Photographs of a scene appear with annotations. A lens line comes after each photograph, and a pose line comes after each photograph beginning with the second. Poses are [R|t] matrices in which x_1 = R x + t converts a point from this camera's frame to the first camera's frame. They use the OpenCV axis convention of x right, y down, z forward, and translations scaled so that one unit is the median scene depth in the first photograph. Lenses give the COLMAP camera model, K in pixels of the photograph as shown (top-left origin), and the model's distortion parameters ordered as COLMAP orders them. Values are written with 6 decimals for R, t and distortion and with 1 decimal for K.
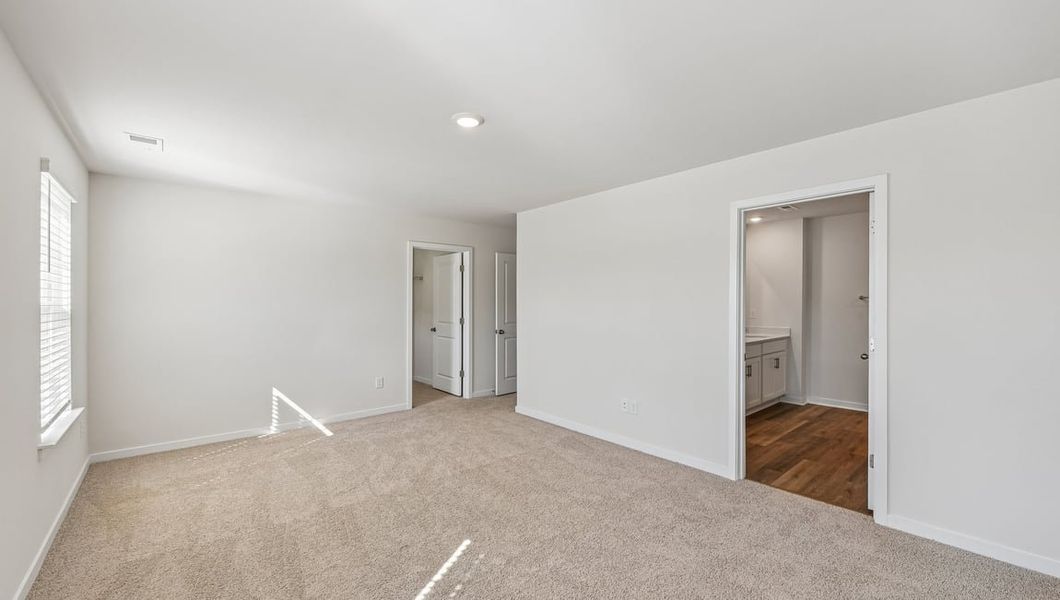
lens RADIAL K [[434.3, 0, 536.8], [0, 434.3, 303.9], [0, 0, 1]] dist [-0.001553, 0.000327]
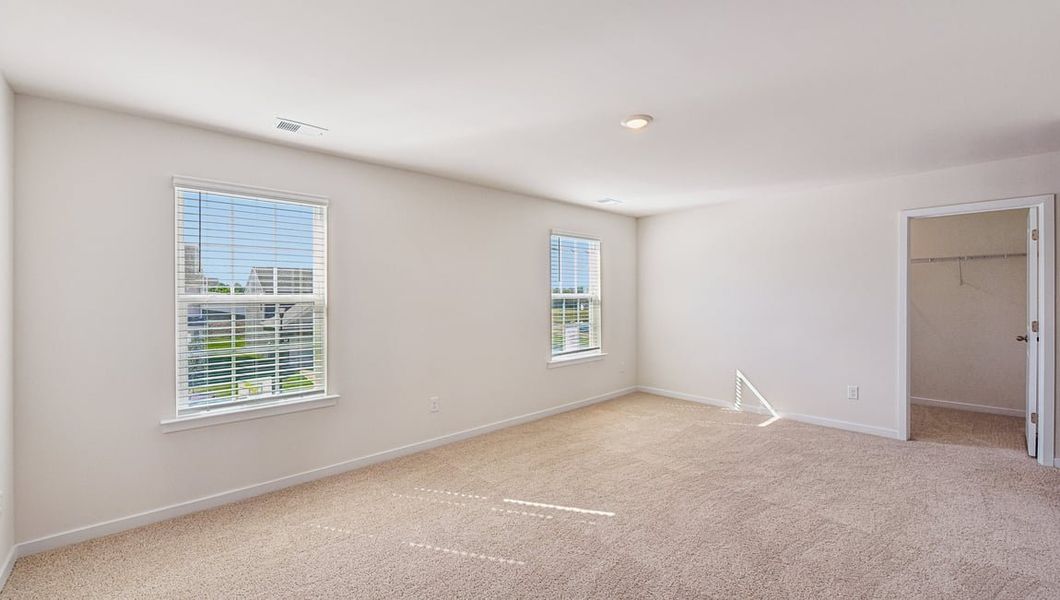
lens RADIAL K [[434.3, 0, 519.2], [0, 434.3, 295.3], [0, 0, 1]] dist [-0.001553, 0.000327]
pose [[0.010035, 0.002354, -0.999947, 0.598037], [0.003323, 0.999992, 0.002388, -0.007342], [0.999944, -0.003347, 0.010027, 0.481883]]
